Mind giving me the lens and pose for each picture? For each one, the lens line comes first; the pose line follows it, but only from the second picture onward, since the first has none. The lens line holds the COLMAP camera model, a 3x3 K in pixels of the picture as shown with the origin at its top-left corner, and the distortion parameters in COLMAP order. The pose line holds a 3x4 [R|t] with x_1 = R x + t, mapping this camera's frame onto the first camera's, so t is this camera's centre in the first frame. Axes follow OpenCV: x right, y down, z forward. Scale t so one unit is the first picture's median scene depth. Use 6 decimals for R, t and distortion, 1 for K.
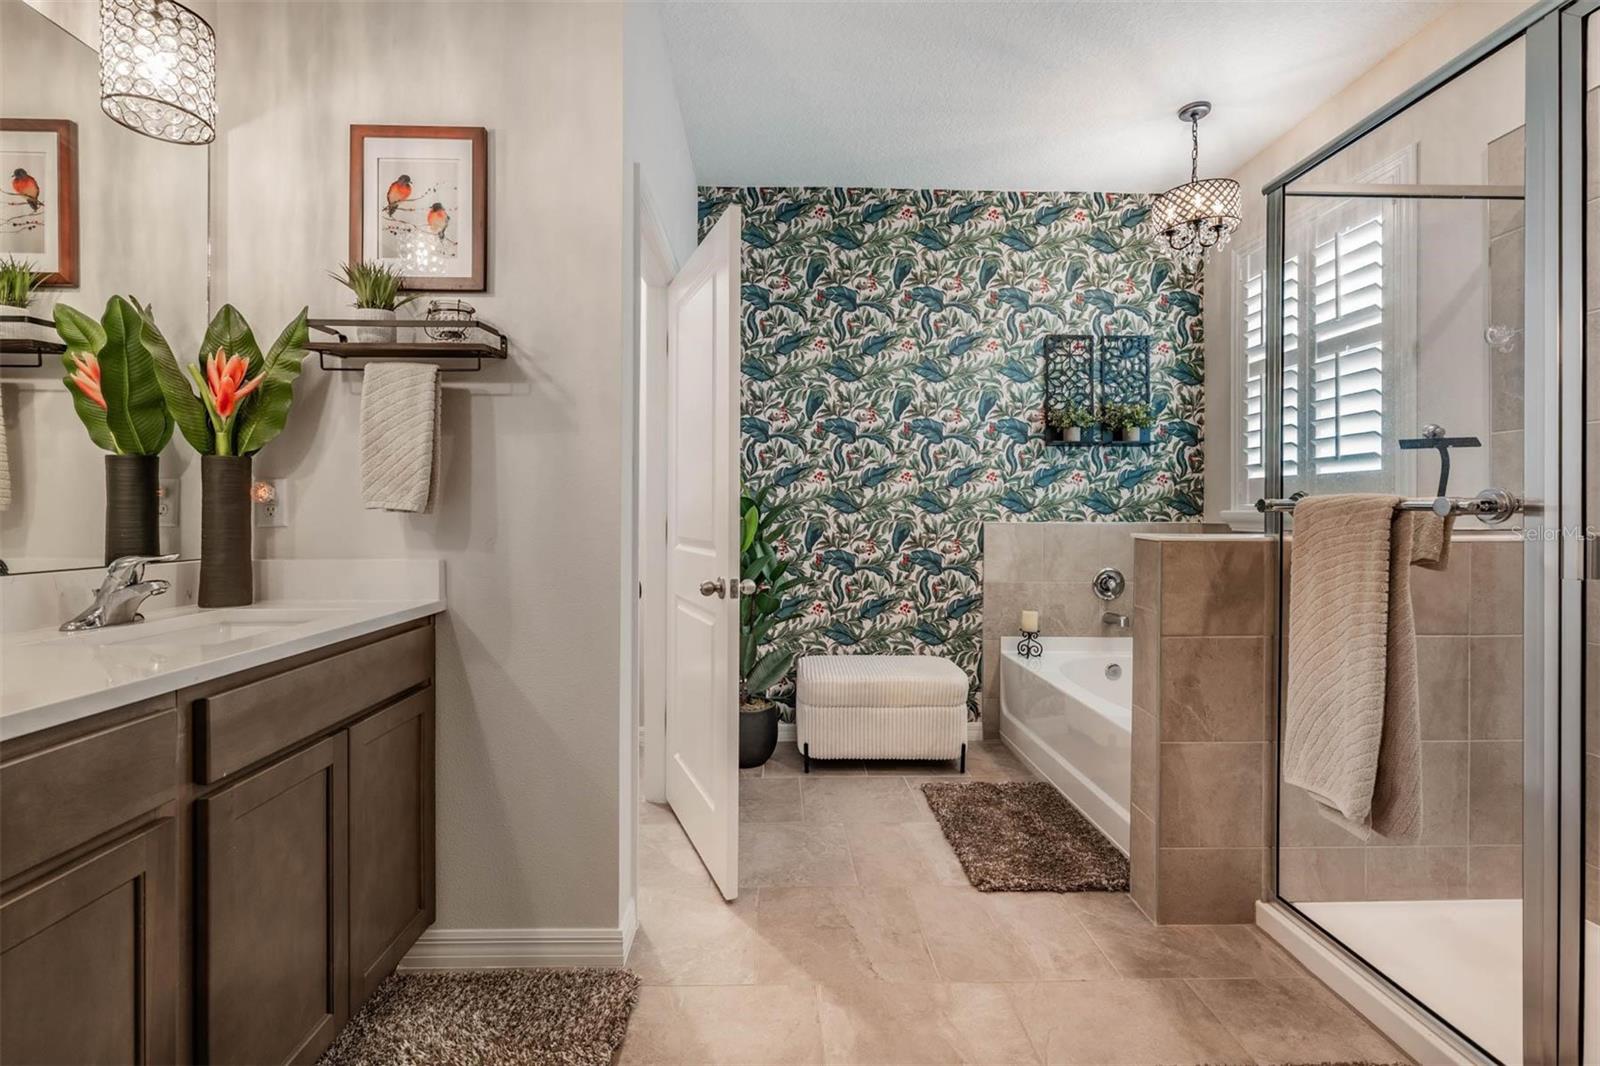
lens RADIAL K [[720.5, 0, 798.3], [0, 720.5, 521.8], [0, 0, 1]] dist [0.002147, -0.000260]
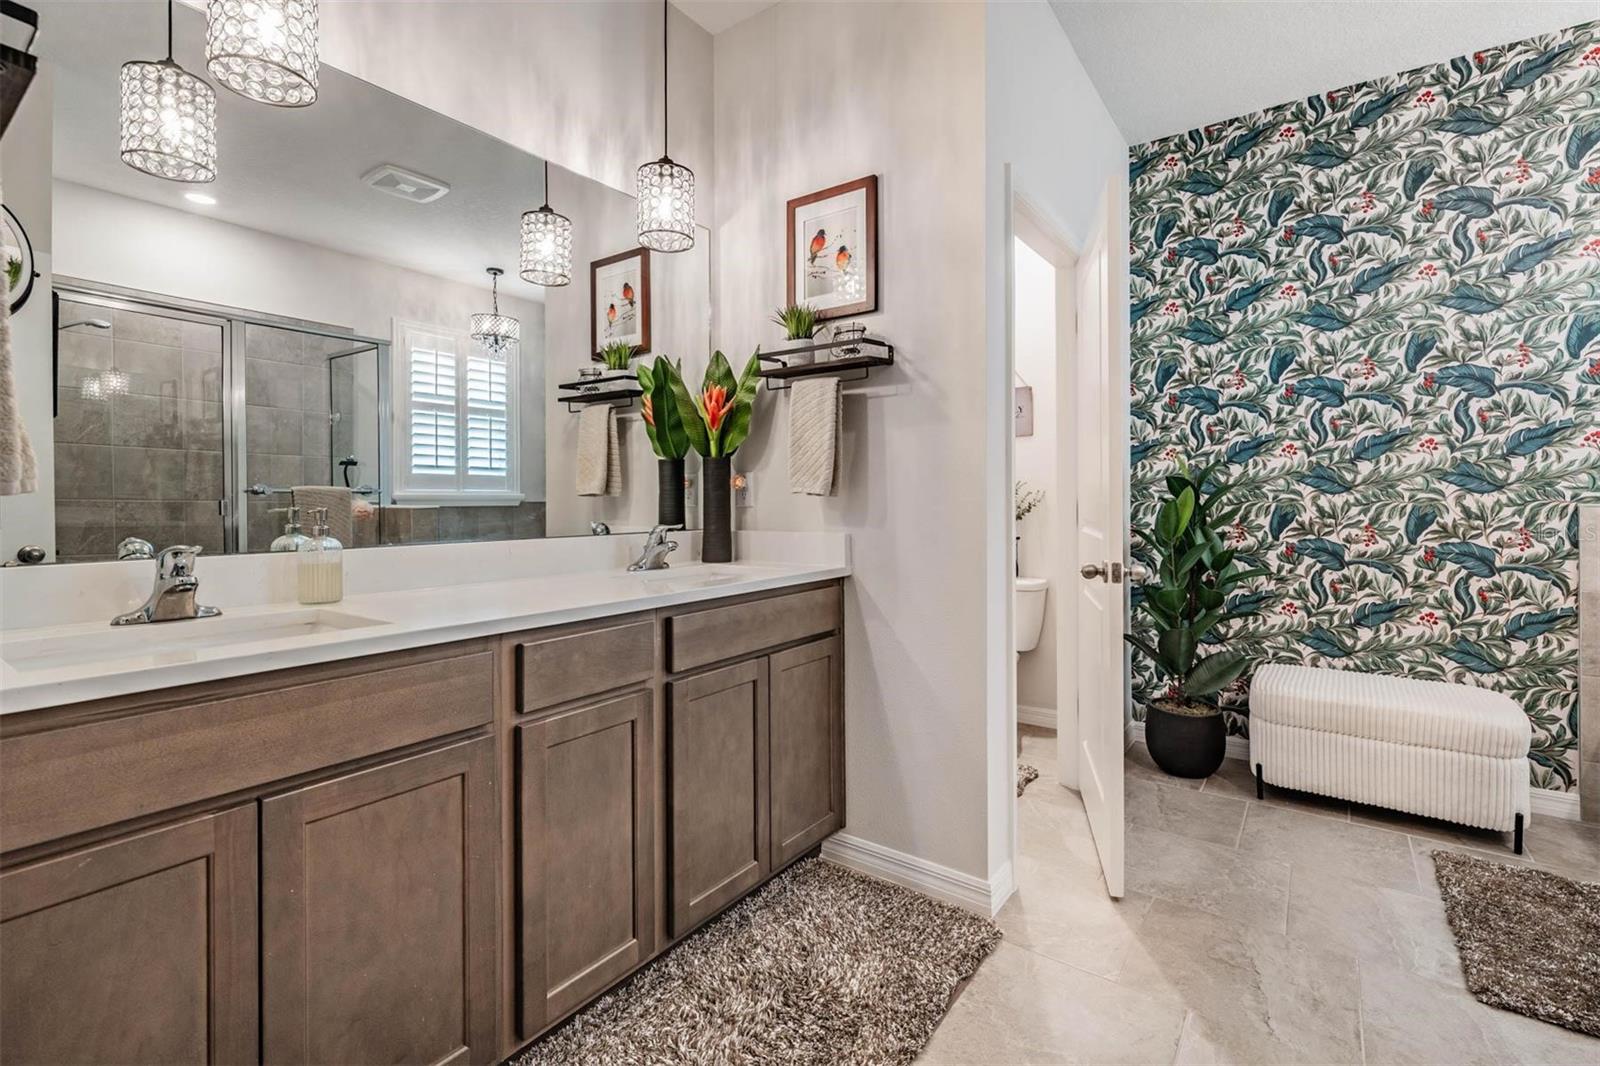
lens RADIAL K [[720.5, 0, 785.4], [0, 720.5, 505.6], [0, 0, 1]] dist [0.002147, -0.000260]
pose [[0.783290, 0.000911, -0.621656, 0.186895], [-0.000770, 1.000000, 0.000494, 0.003691], [0.621656, 0.000092, 0.783290, -0.029889]]
